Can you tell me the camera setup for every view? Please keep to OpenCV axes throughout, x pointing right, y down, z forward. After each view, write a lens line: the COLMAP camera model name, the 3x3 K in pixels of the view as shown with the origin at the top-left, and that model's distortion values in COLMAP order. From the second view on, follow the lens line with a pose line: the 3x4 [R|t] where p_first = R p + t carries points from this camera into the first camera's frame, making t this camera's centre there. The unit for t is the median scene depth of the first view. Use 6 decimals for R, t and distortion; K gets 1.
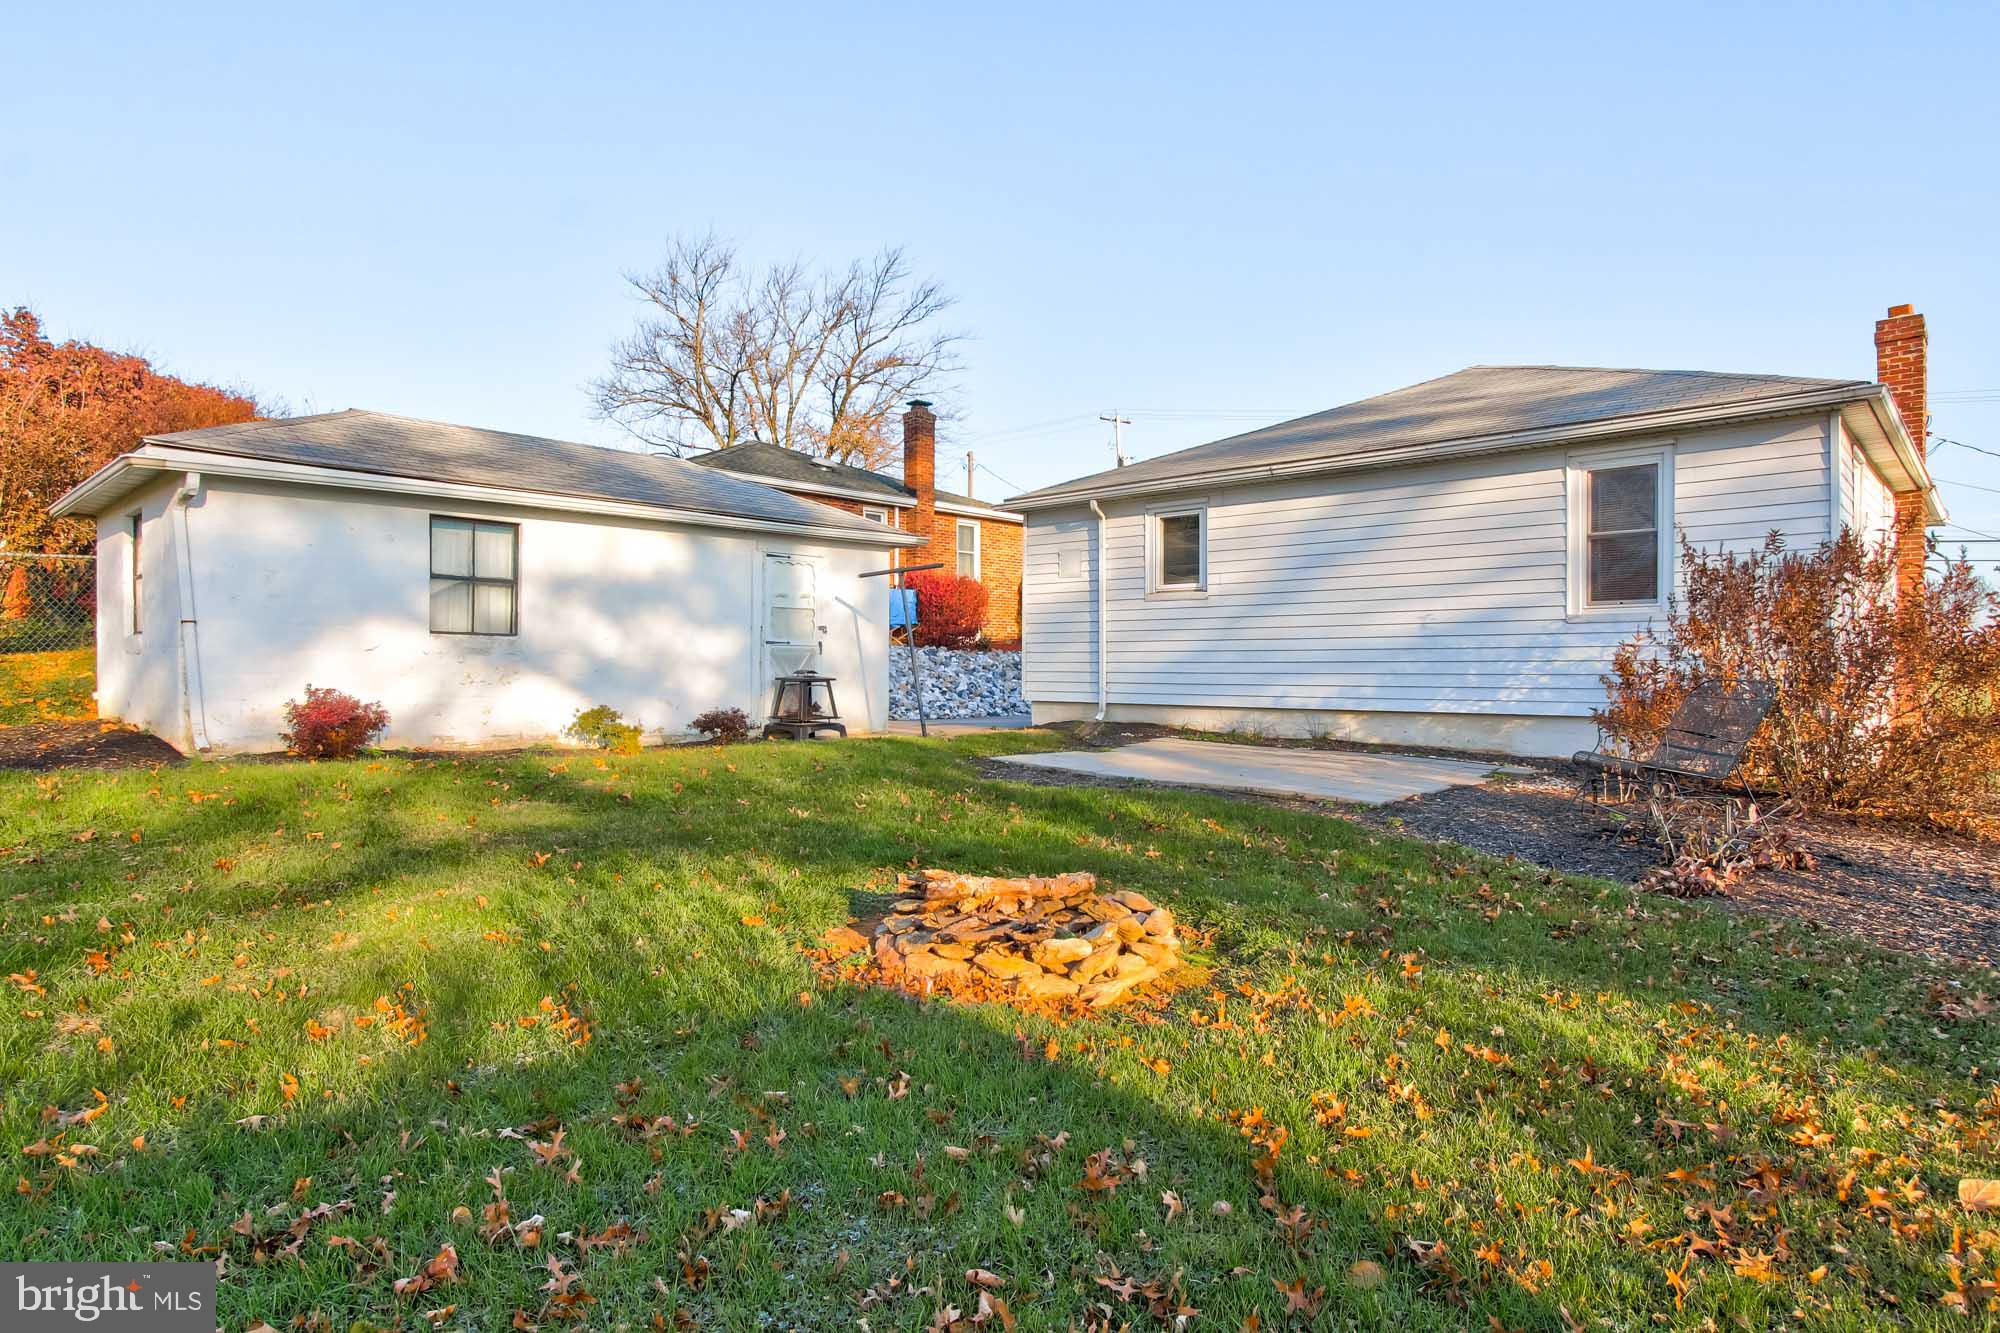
lens RADIAL K [[1103.8, 0, 1006.2], [0, 1103.8, 672.8], [0, 0, 1]] dist [-0.014157, 0.001121]
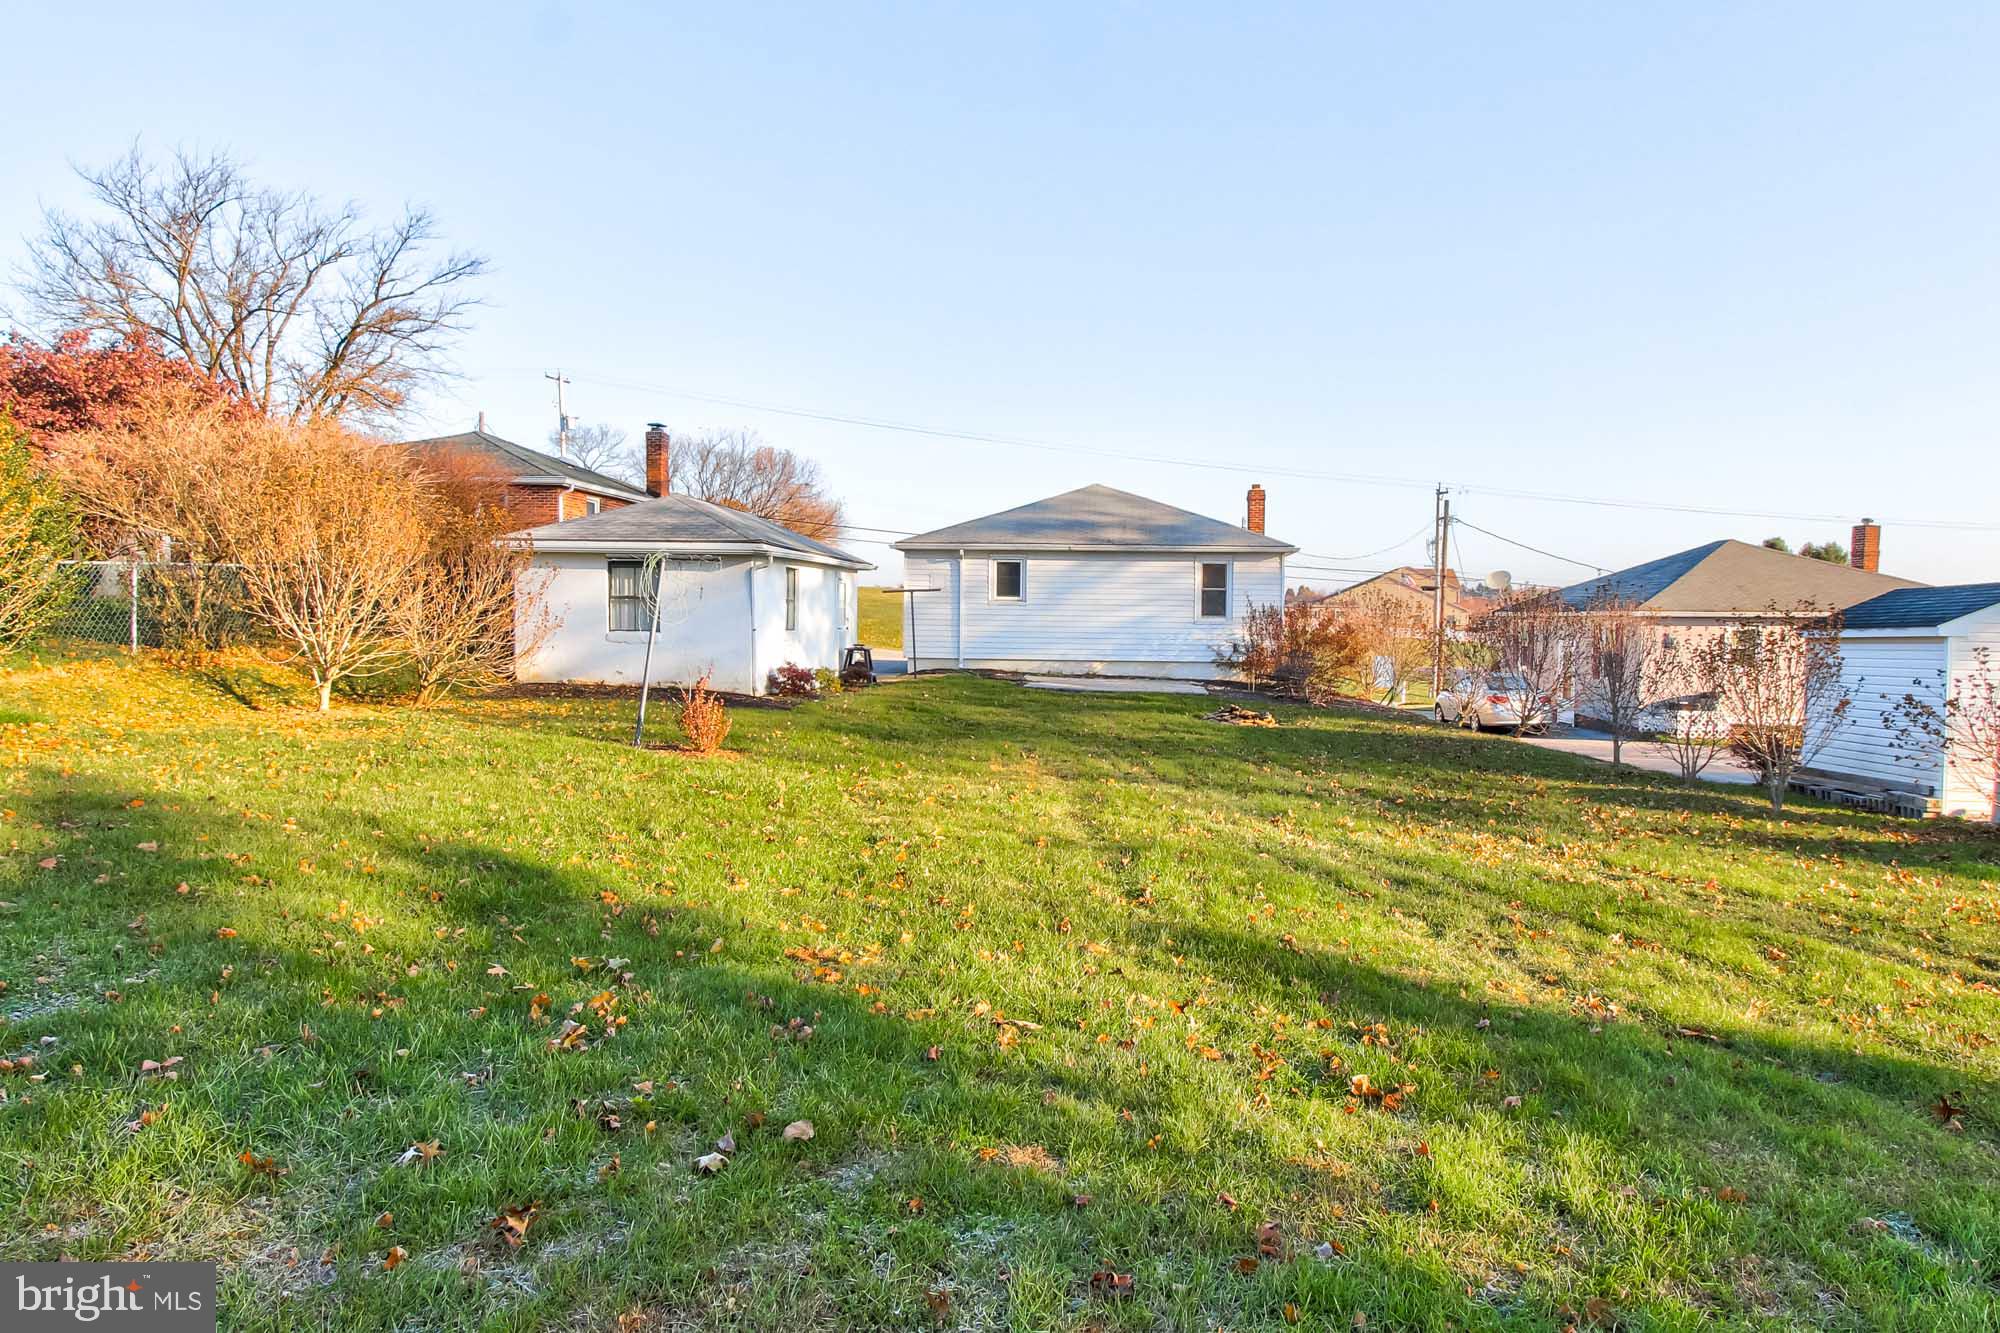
lens RADIAL K [[1169.4, 0, 1057.3], [0, 1169.4, 652.7], [0, 0, 1]] dist [-0.001180, -0.001431]
pose [[0.757041, -0.015023, 0.653194, -1.299394], [-0.008246, 0.999436, 0.032543, -0.057809], [-0.653315, -0.030023, 0.756491, -0.715771]]
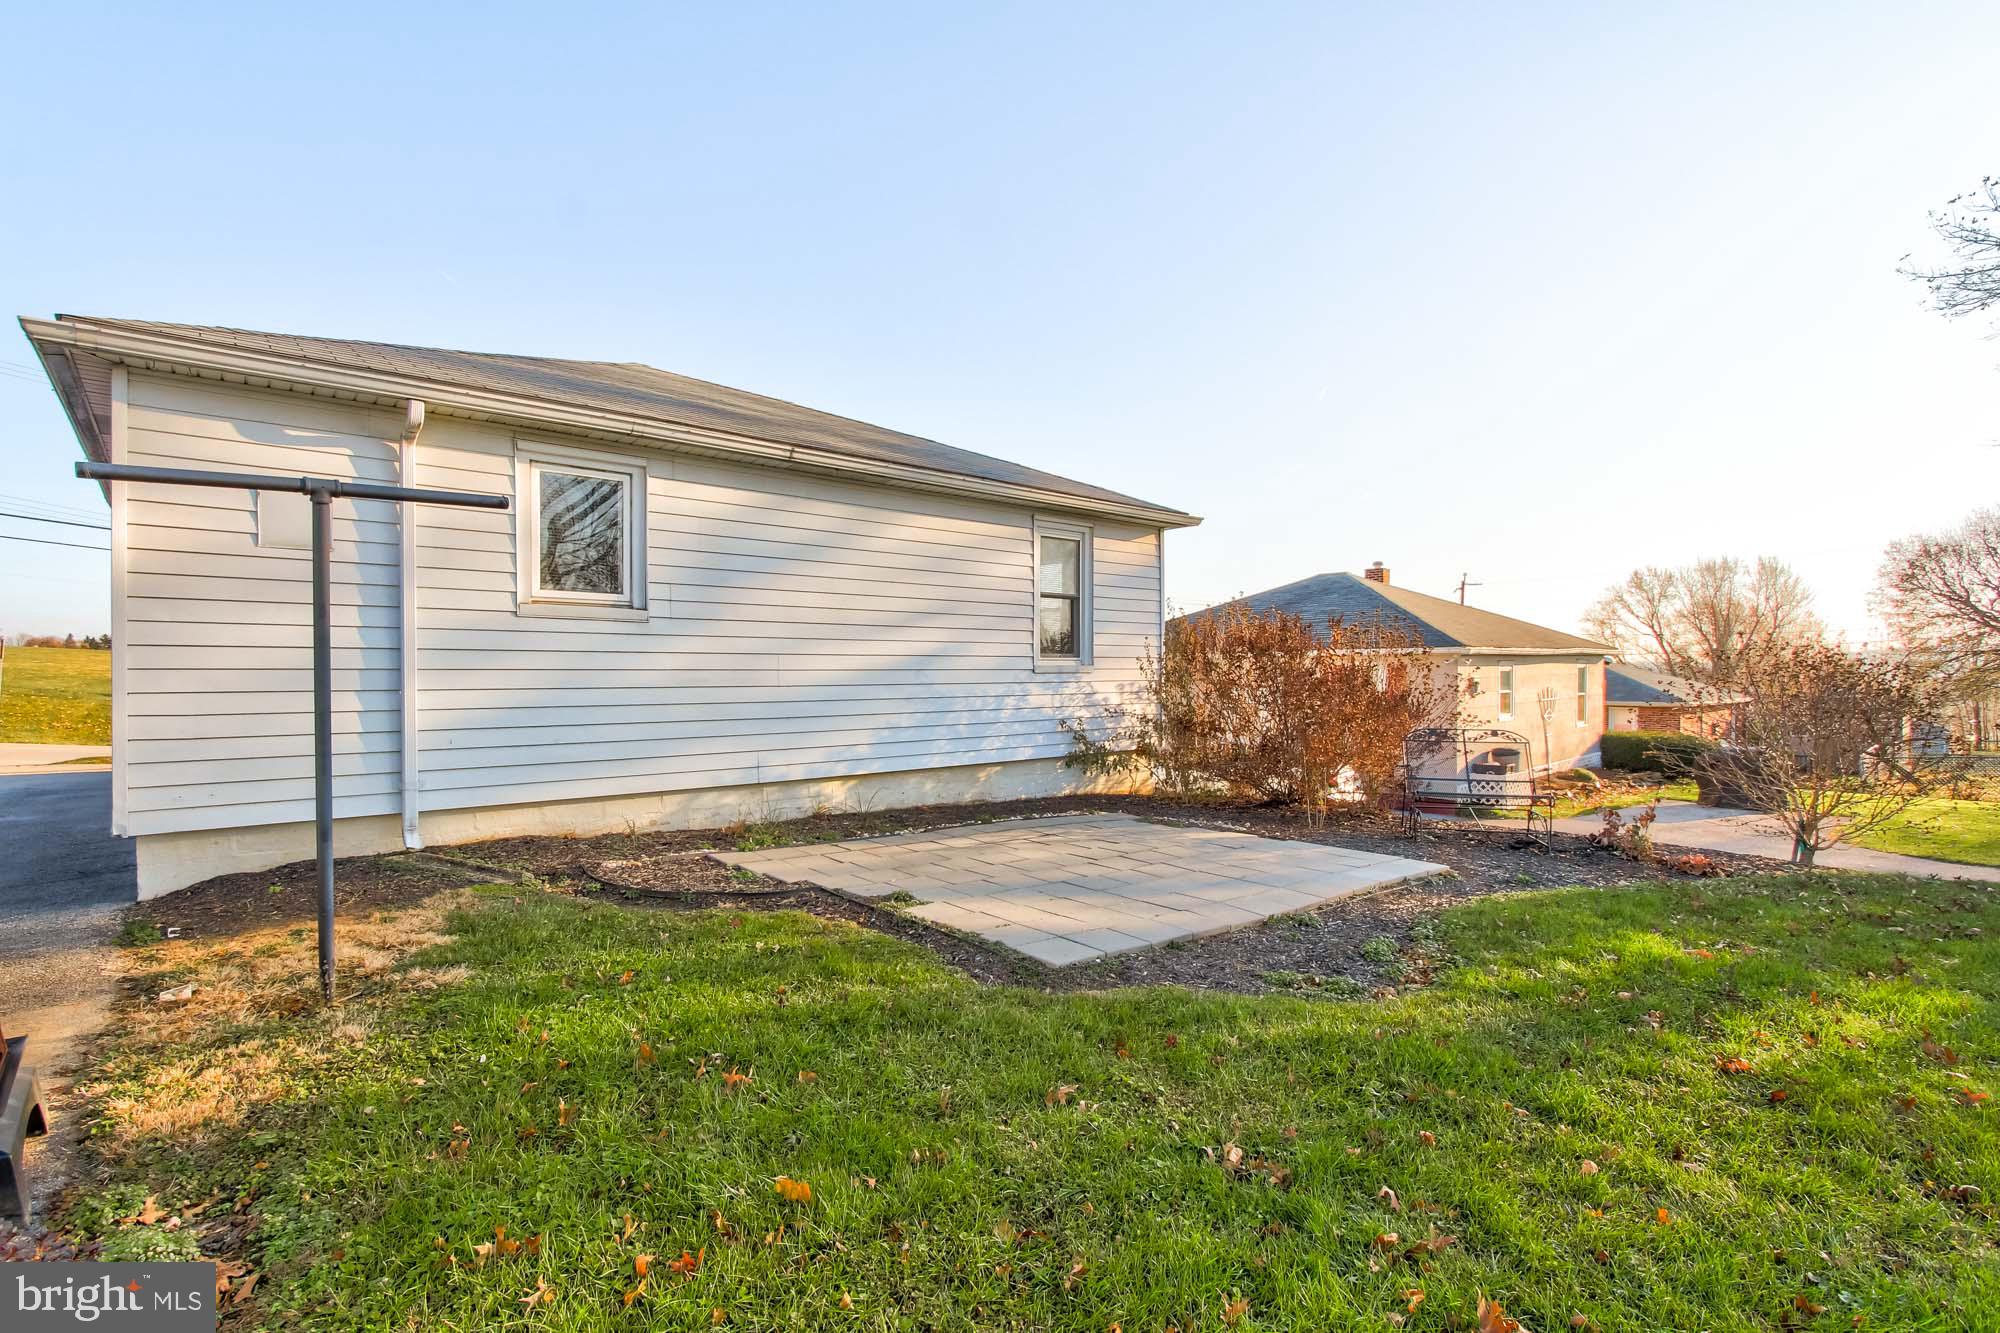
lens RADIAL K [[967.5, 0, 1004.8], [0, 967.5, 673.0], [0, 0, 1]] dist [-0.000451, 0.000003]
pose [[0.092228, 0.003283, 0.995733, -0.388699], [0.012453, 0.999913, -0.004451, -0.036977], [-0.995660, 0.012810, 0.092179, 0.840094]]
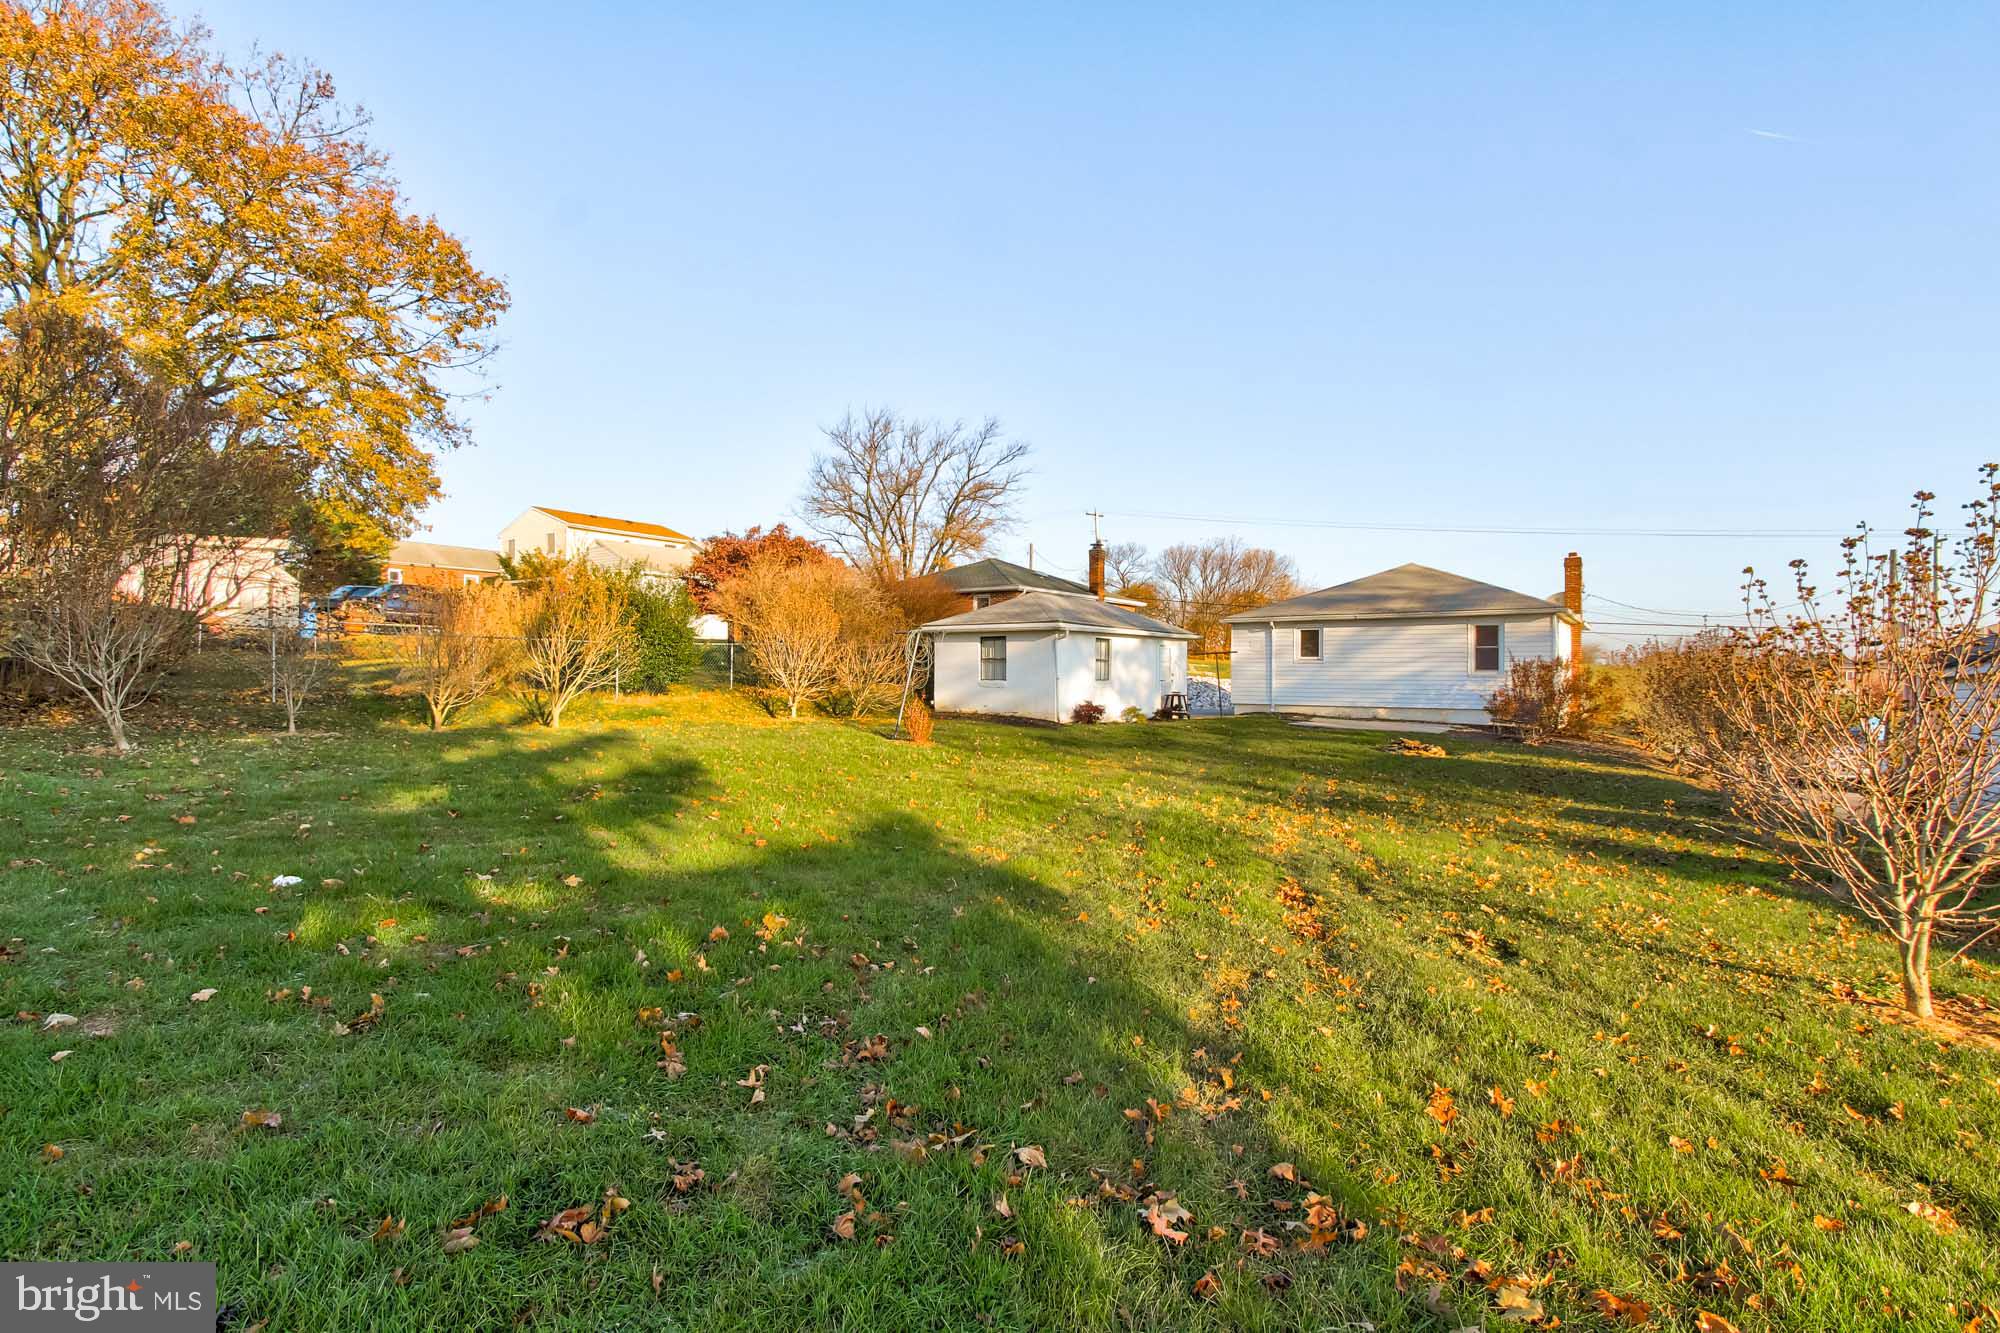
lens RADIAL K [[934.5, 0, 991.6], [0, 934.5, 669.3], [0, 0, 1]] dist [-0.022227, 0.004263]
pose [[0.992385, 0.004873, 0.123080, -0.945183], [-0.003750, 0.999949, -0.009360, -0.034158], [-0.123119, 0.008827, 0.992353, -1.164947]]
